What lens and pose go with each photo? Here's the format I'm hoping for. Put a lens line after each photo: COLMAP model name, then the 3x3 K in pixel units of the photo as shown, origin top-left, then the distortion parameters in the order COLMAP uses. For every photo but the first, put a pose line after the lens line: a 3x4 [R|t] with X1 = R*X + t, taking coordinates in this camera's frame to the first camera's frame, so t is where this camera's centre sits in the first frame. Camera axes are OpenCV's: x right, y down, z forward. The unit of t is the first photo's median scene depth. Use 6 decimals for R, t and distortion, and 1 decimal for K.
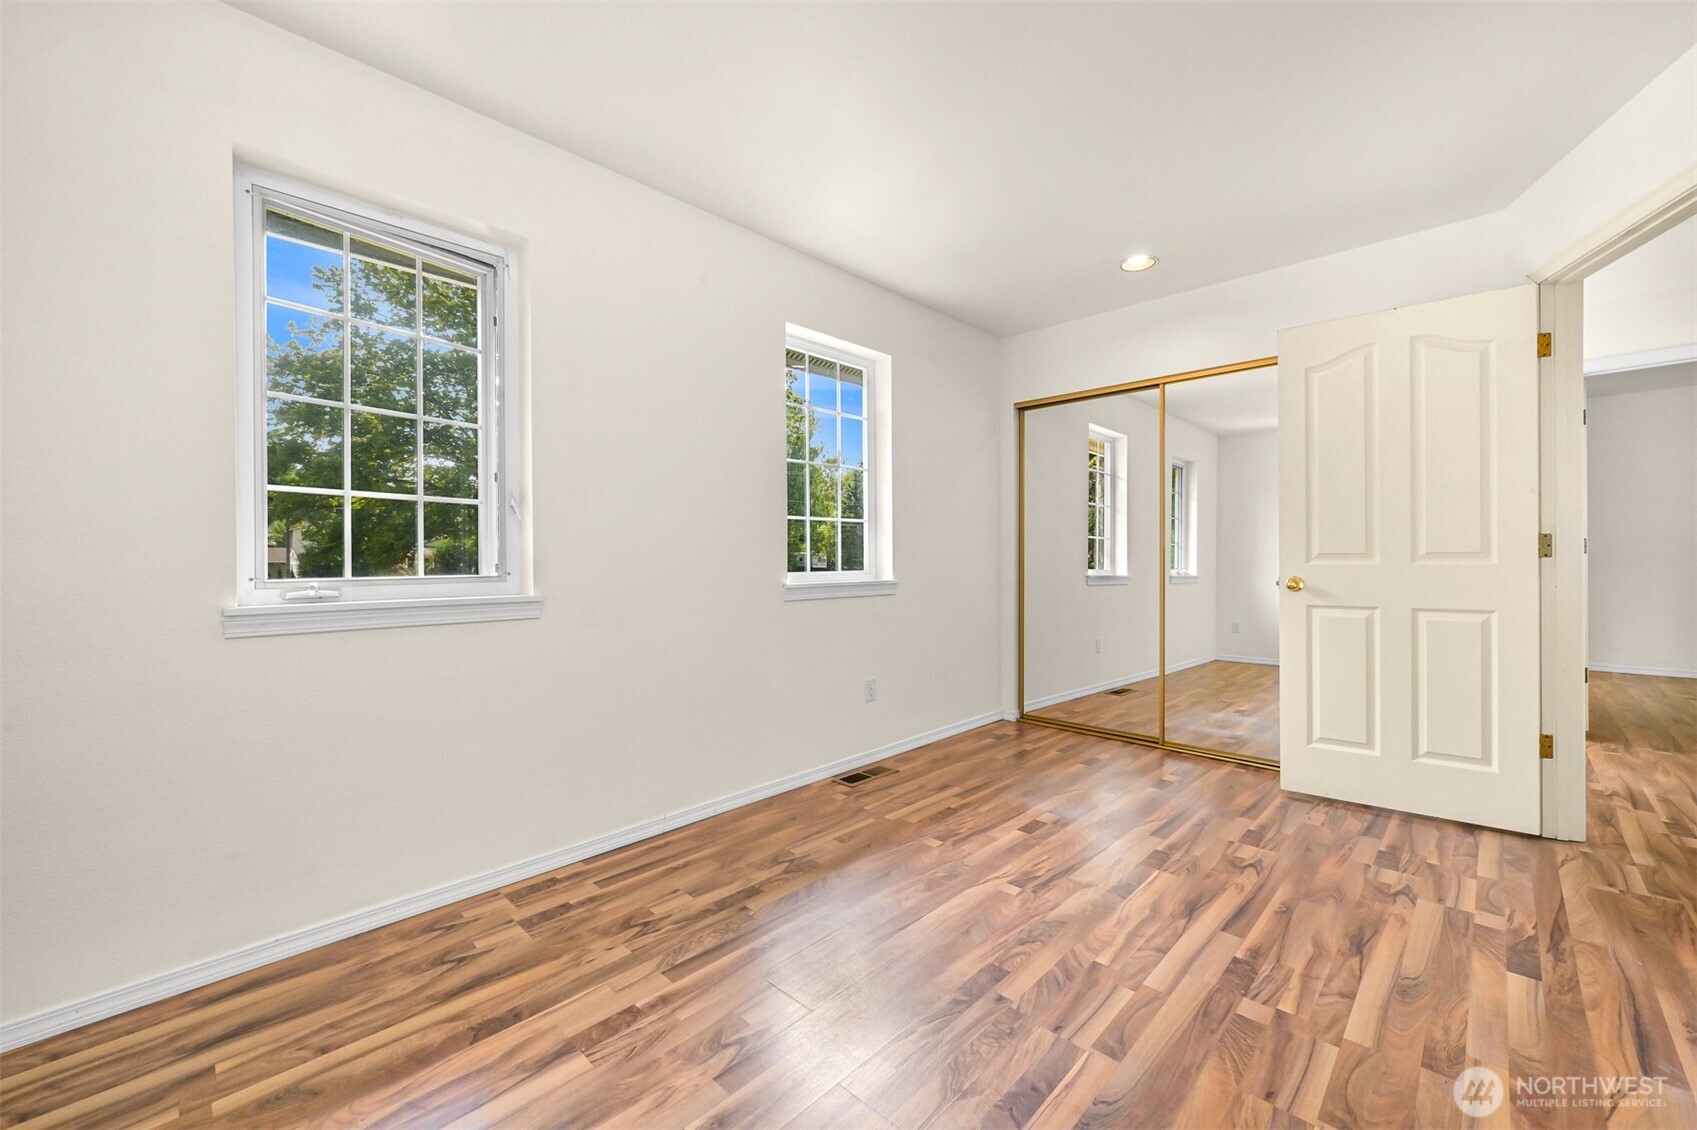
lens RADIAL K [[678.3, 0, 860.2], [0, 678.3, 558.7], [0, 0, 1]] dist [-0.003291, -0.000225]
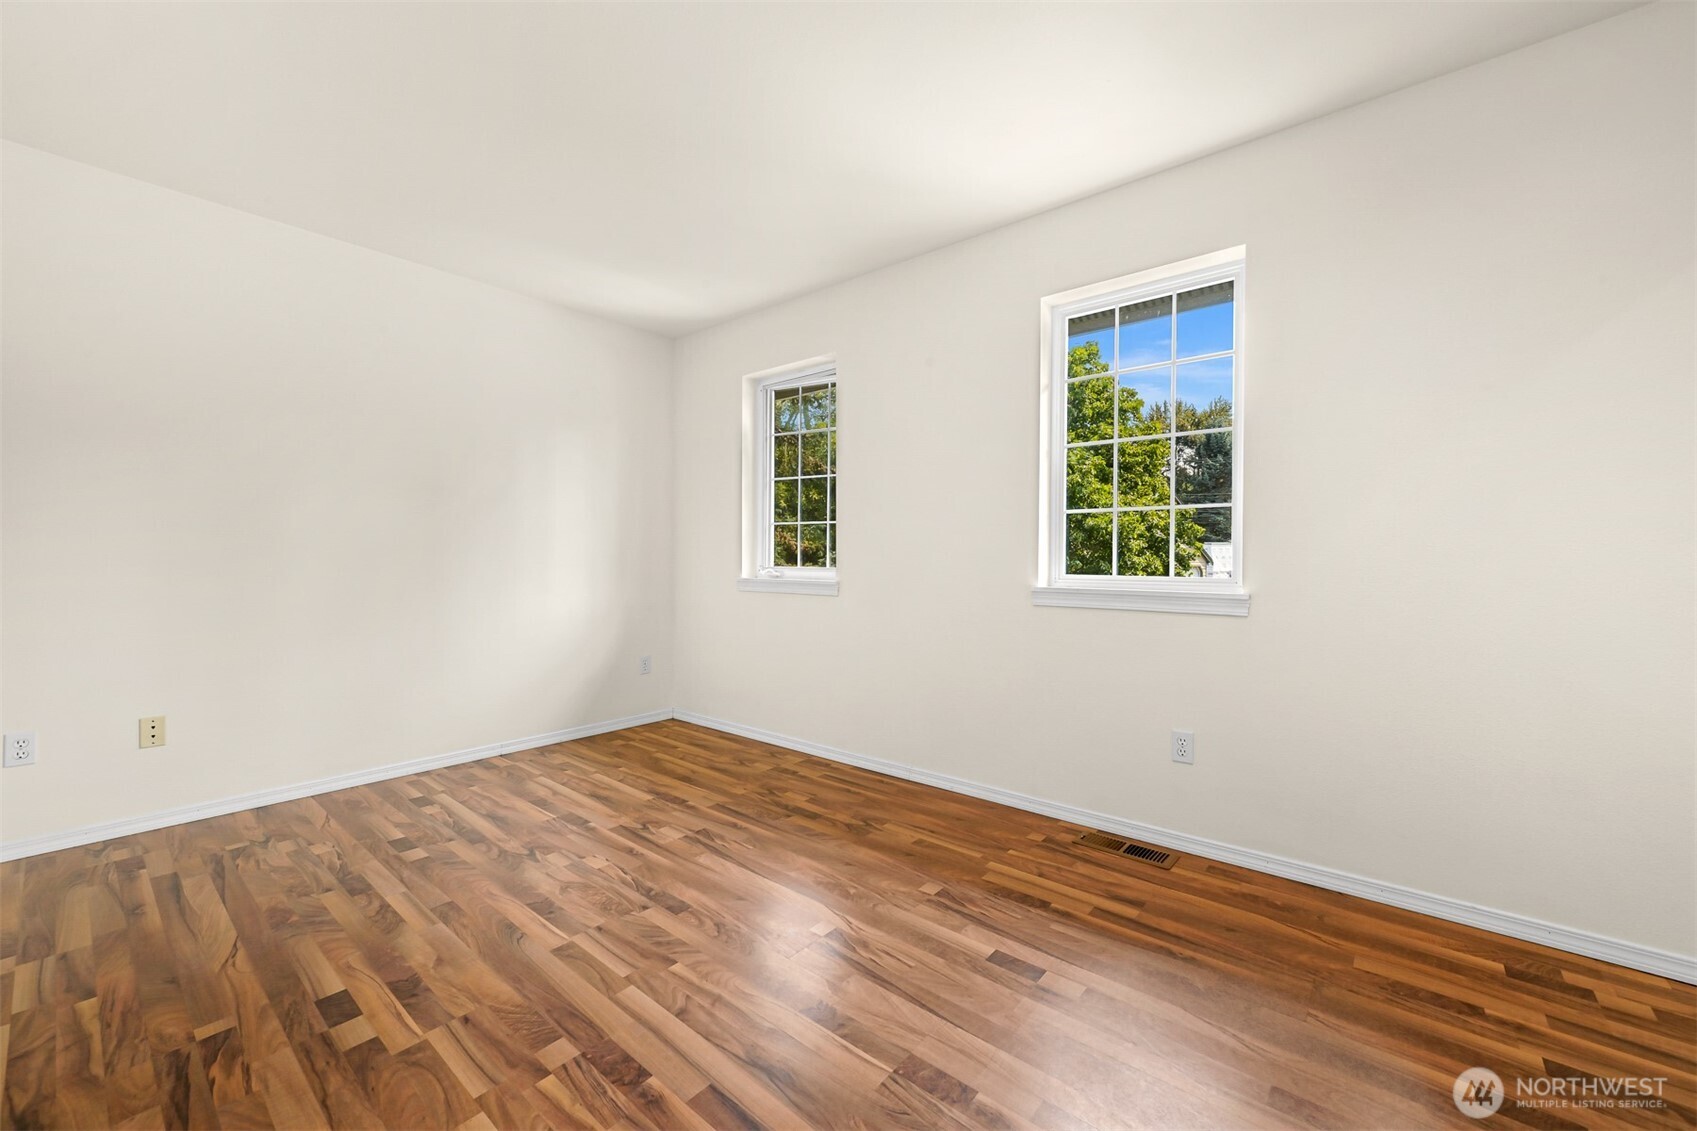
lens RADIAL K [[678.3, 0, 850.0], [0, 678.3, 564.0], [0, 0, 1]] dist [-0.003291, -0.000225]
pose [[0.048762, 0.012916, -0.998727, 1.219110], [-0.005931, 0.999903, 0.012641, -0.003659], [0.998793, 0.005307, 0.048834, 1.089977]]
